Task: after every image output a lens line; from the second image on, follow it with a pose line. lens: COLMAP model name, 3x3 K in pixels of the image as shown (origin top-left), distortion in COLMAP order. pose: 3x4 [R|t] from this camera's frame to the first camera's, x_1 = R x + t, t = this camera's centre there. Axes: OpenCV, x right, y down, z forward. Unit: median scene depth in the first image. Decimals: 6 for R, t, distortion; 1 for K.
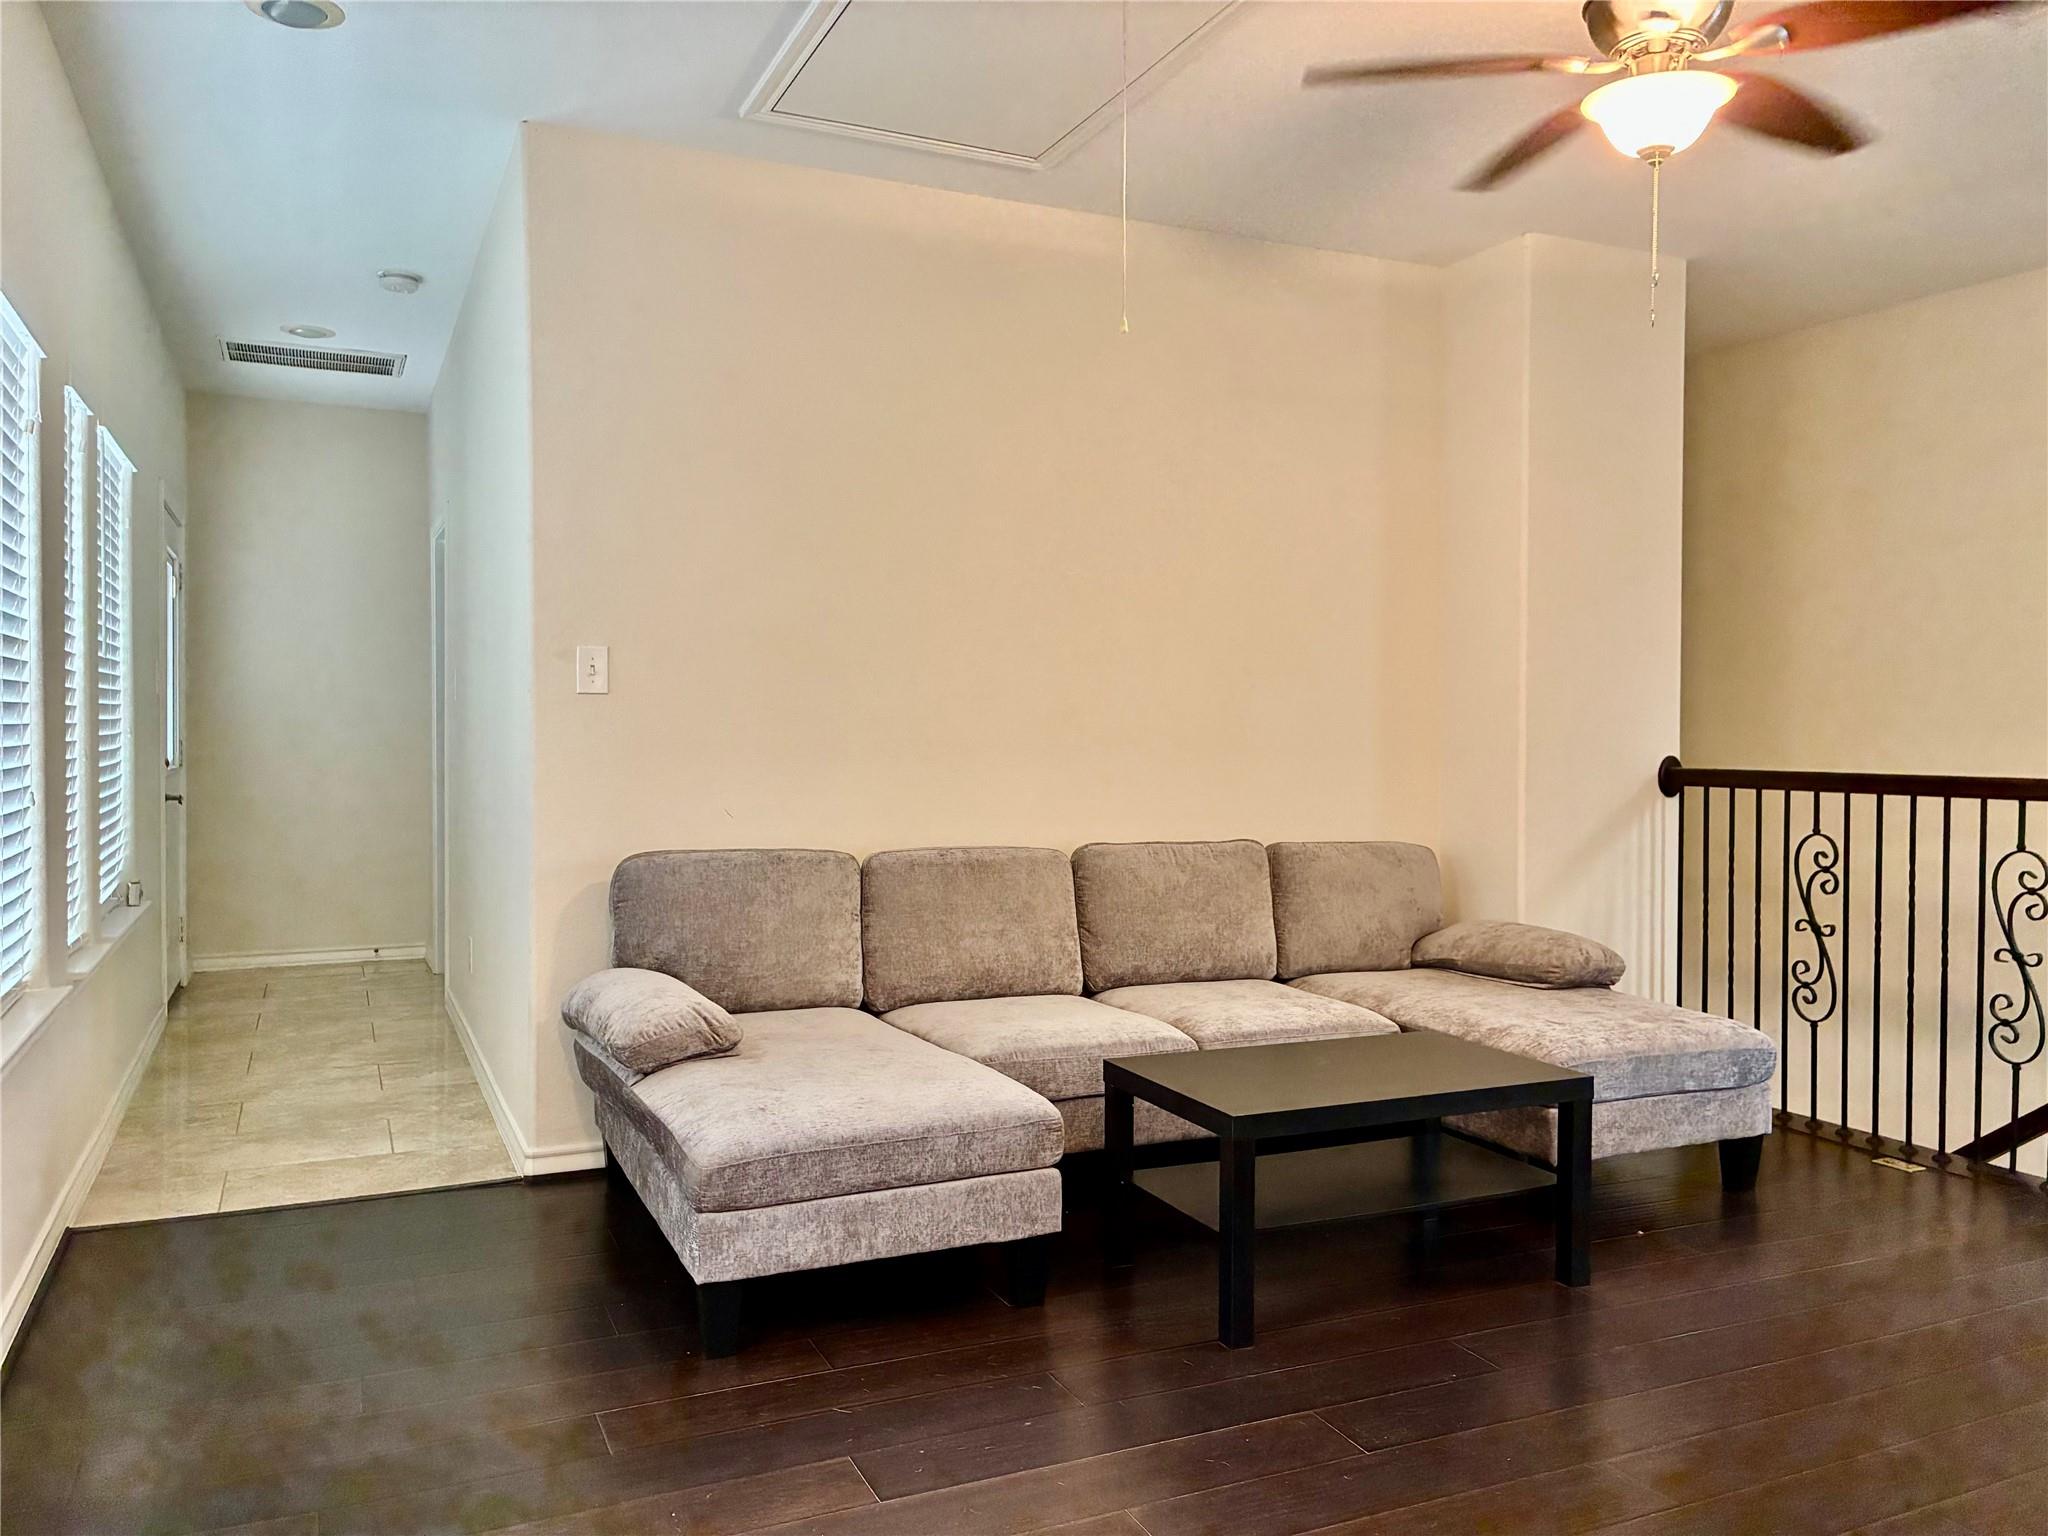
lens RADIAL K [[1543.8, 0, 1028.3], [0, 1543.8, 766.4], [0, 0, 1]] dist [0.015209, -0.001184]
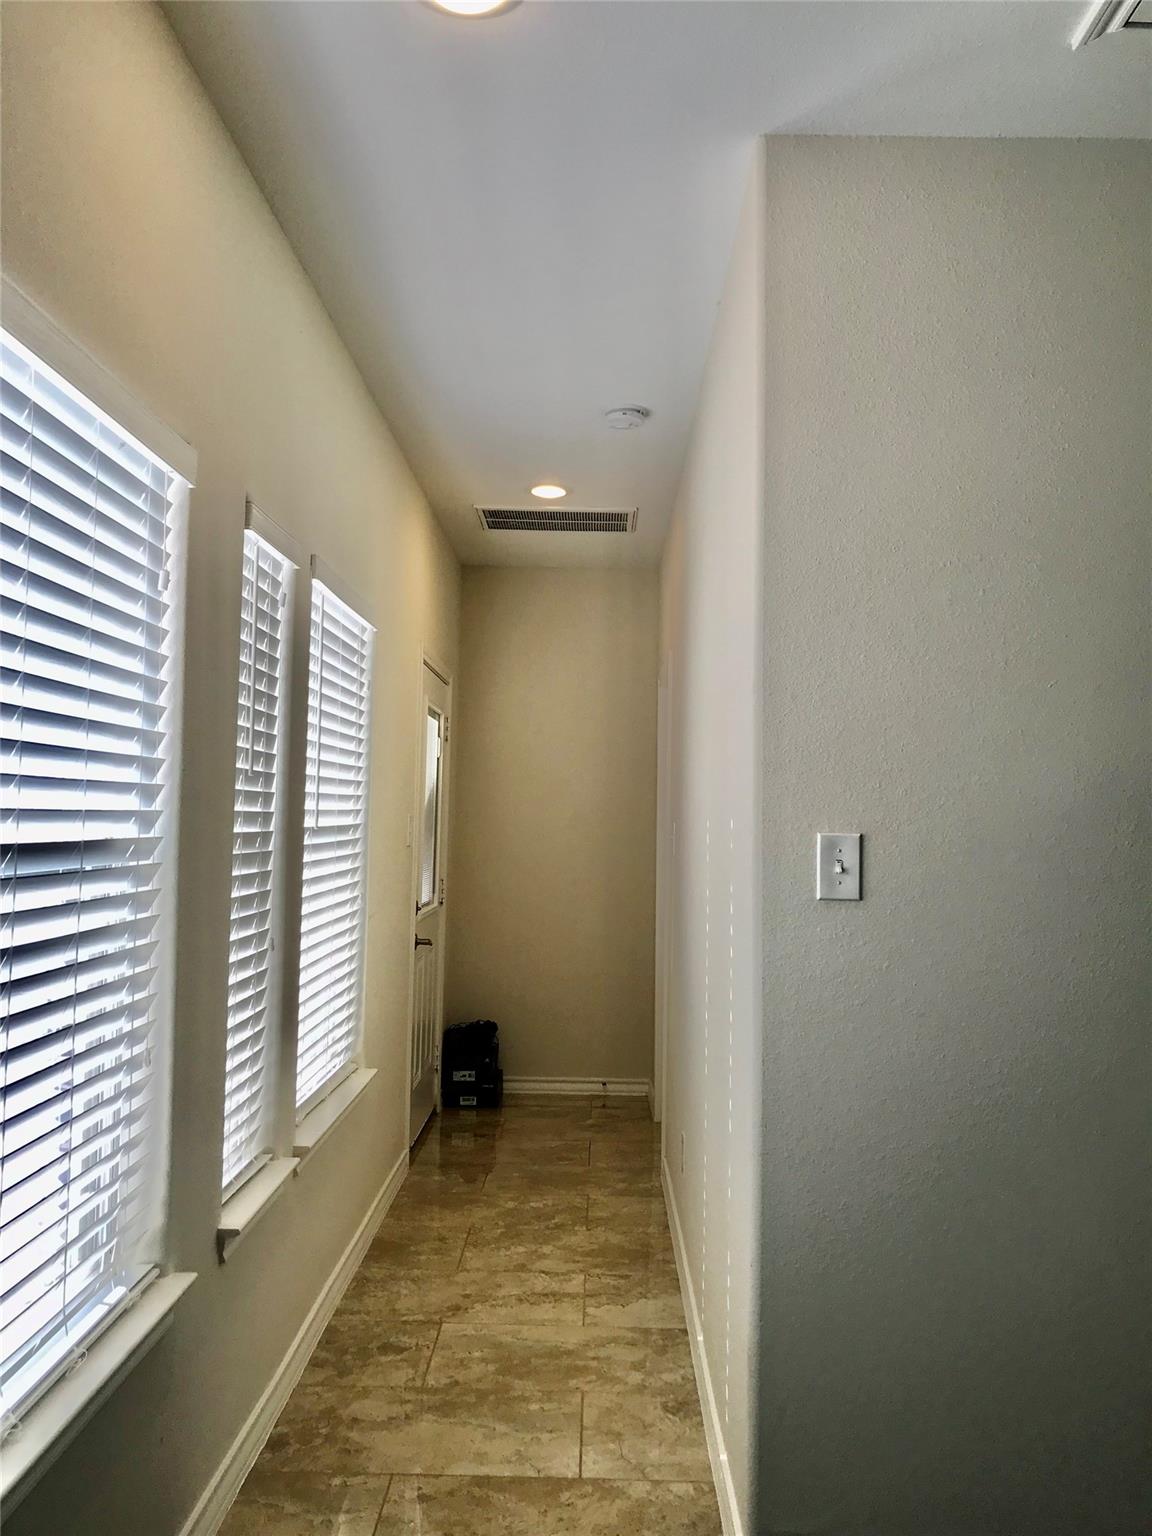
lens RADIAL K [[1243.6, 0, 575.0], [0, 1243.6, 769.6], [0, 0, 1]] dist [0.069840, 0.001065]
pose [[0.900388, -0.007801, -0.435018, -0.103313], [-0.023110, 0.997570, -0.065720, -0.047985], [0.434474, 0.069226, 0.898020, 0.313904]]
